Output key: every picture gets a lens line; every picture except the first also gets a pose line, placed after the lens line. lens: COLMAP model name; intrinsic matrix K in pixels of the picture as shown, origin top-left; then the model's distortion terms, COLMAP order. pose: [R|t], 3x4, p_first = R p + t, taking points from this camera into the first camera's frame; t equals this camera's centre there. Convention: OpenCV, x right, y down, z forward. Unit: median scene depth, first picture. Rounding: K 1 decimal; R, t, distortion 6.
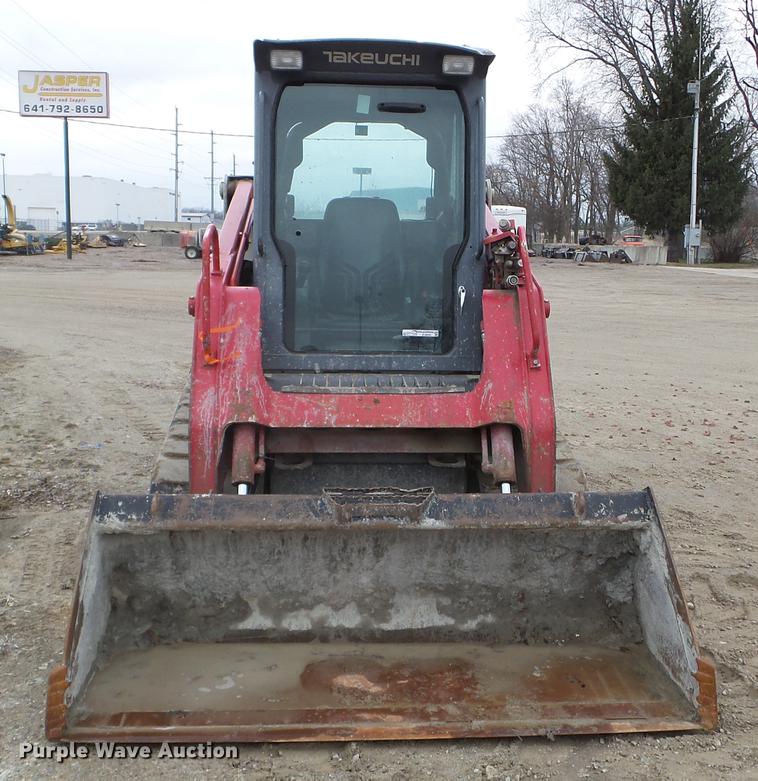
lens RADIAL K [[1019.3, 0, 391.4], [0, 1019.3, 389.0], [0, 0, 1]] dist [-0.004331, 0.019699]
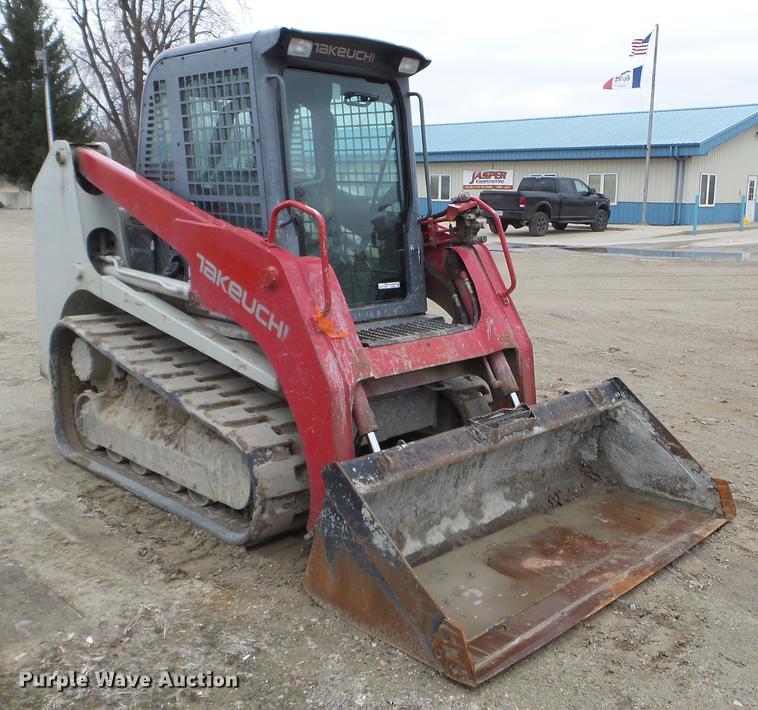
lens RADIAL K [[840.5, 0, 391.9], [0, 840.5, 326.6], [0, 0, 1]] dist [-0.008891, 0.020178]
pose [[0.748622, -0.116352, 0.652707, -0.631883], [0.101366, 0.992993, 0.060750, -0.067303], [-0.655202, 0.020684, 0.755171, 0.248601]]
